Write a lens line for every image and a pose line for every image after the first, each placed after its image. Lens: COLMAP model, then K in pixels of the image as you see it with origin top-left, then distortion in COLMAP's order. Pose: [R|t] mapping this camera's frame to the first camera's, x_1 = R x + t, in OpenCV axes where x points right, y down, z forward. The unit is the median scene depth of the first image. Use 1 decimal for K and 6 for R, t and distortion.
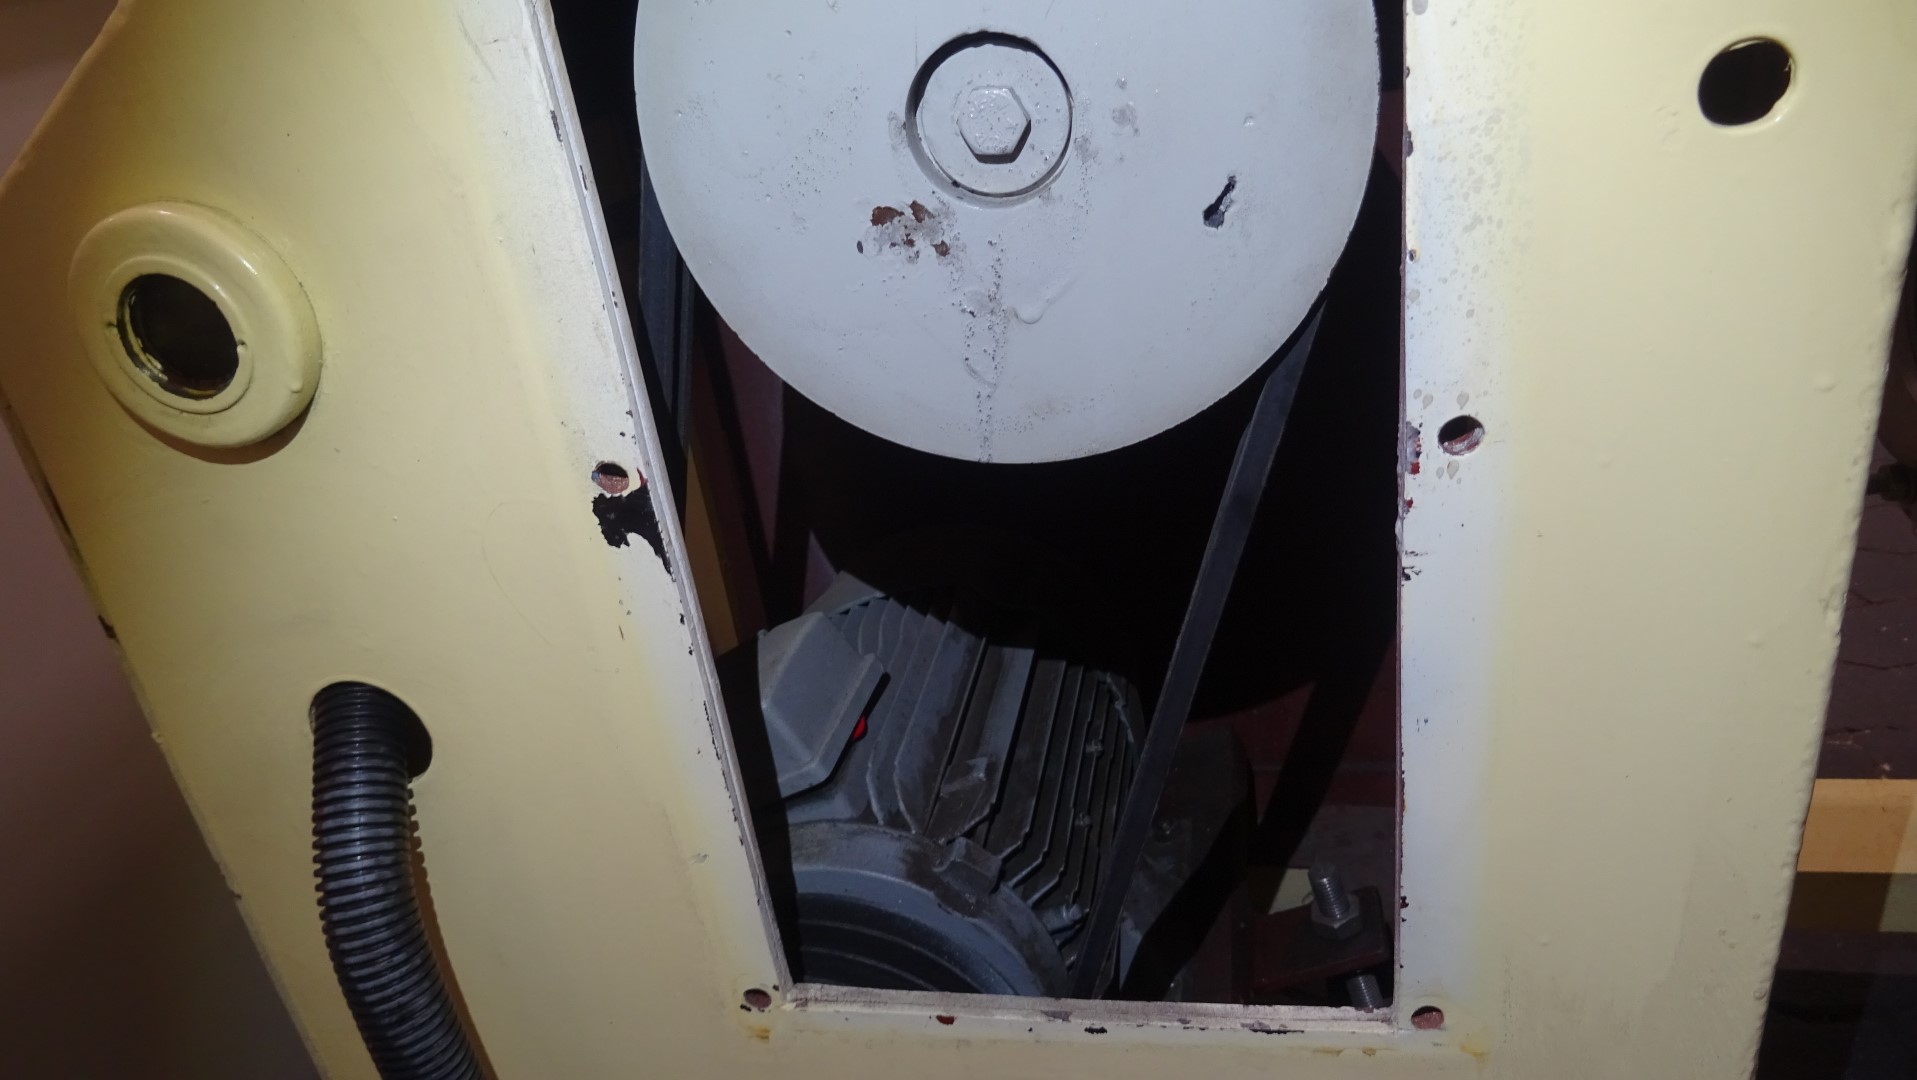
lens RADIAL K [[1365.8, 0, 958.5], [0, 1365.8, 540.0], [0, 0, 1]] dist [0.003091, 0.000896]
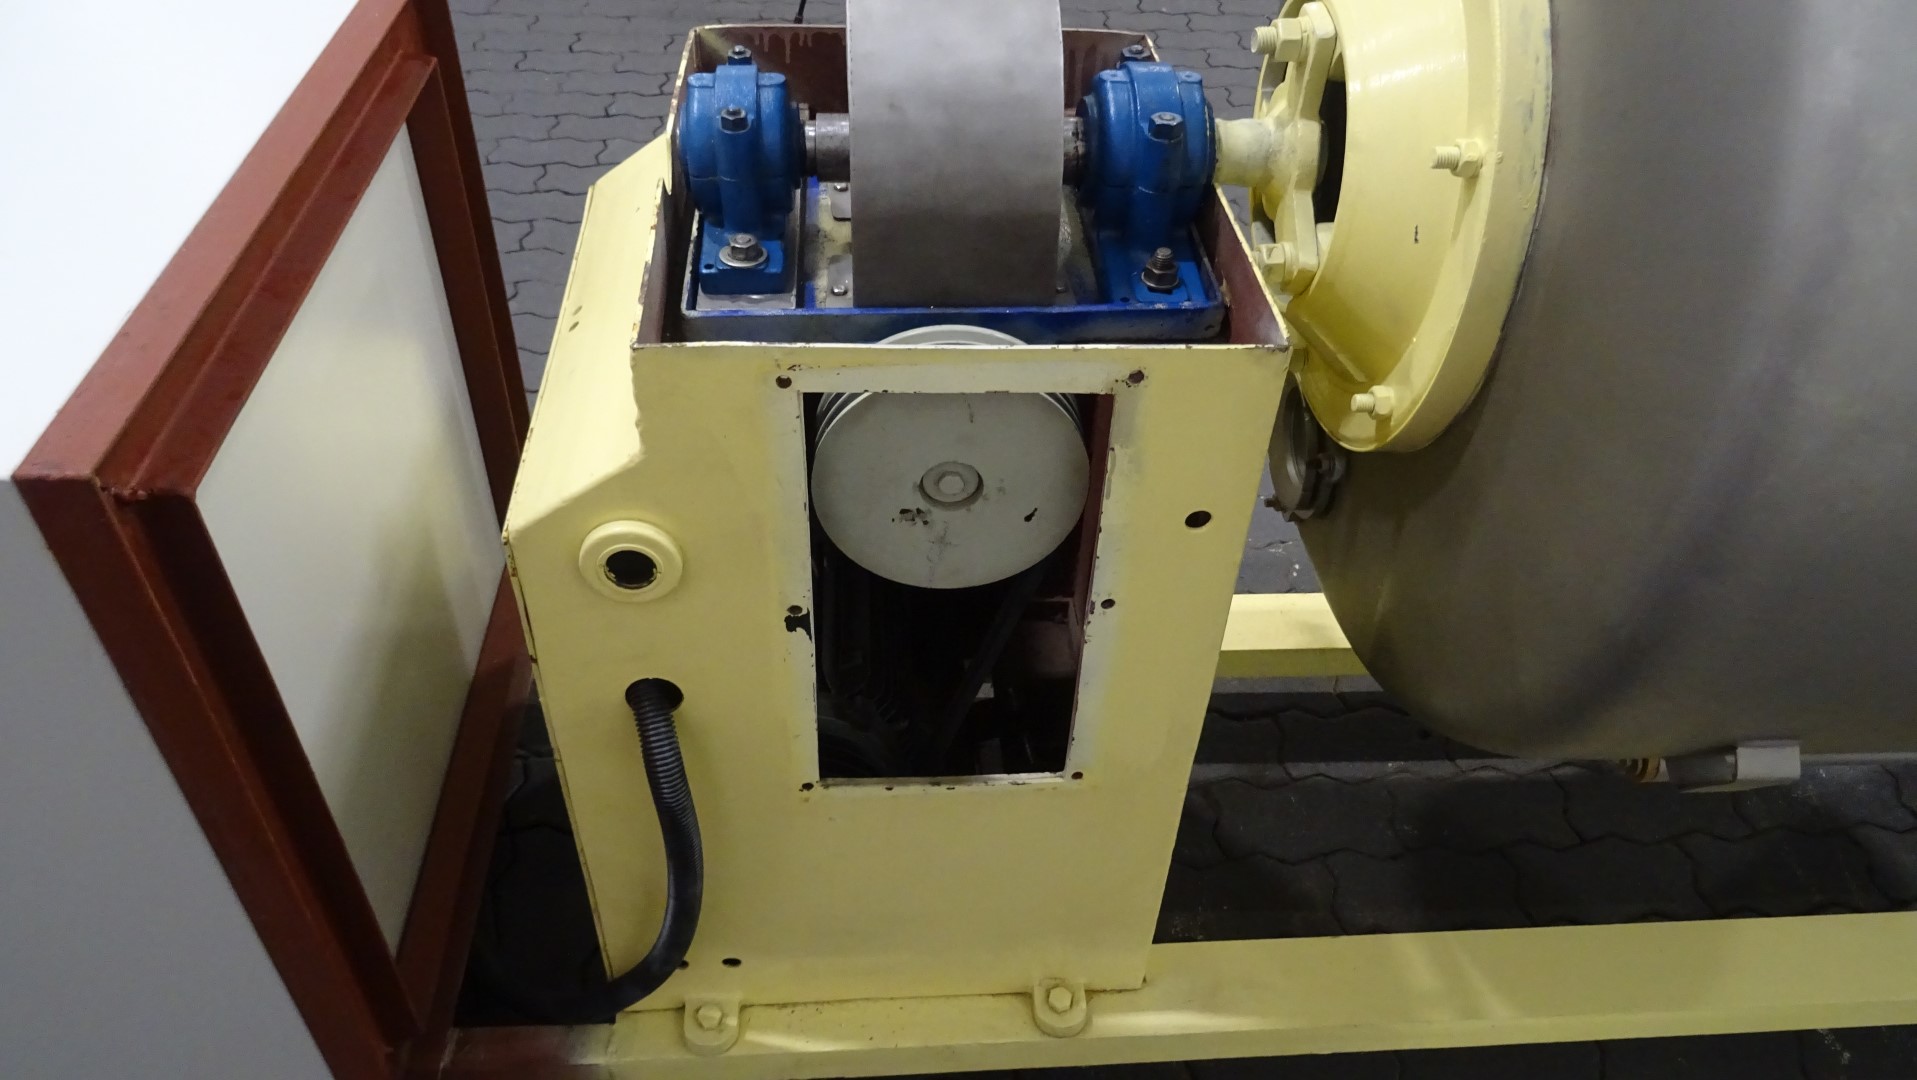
lens RADIAL K [[1365.8, 0, 958.5], [0, 1365.8, 540.0], [0, 0, 1]] dist [0.003091, 0.000896]
pose [[0.955680, -0.033654, 0.292478, -0.692442], [-0.037088, 0.971768, 0.233005, -0.765179], [-0.292062, -0.233526, 0.927451, -1.395022]]
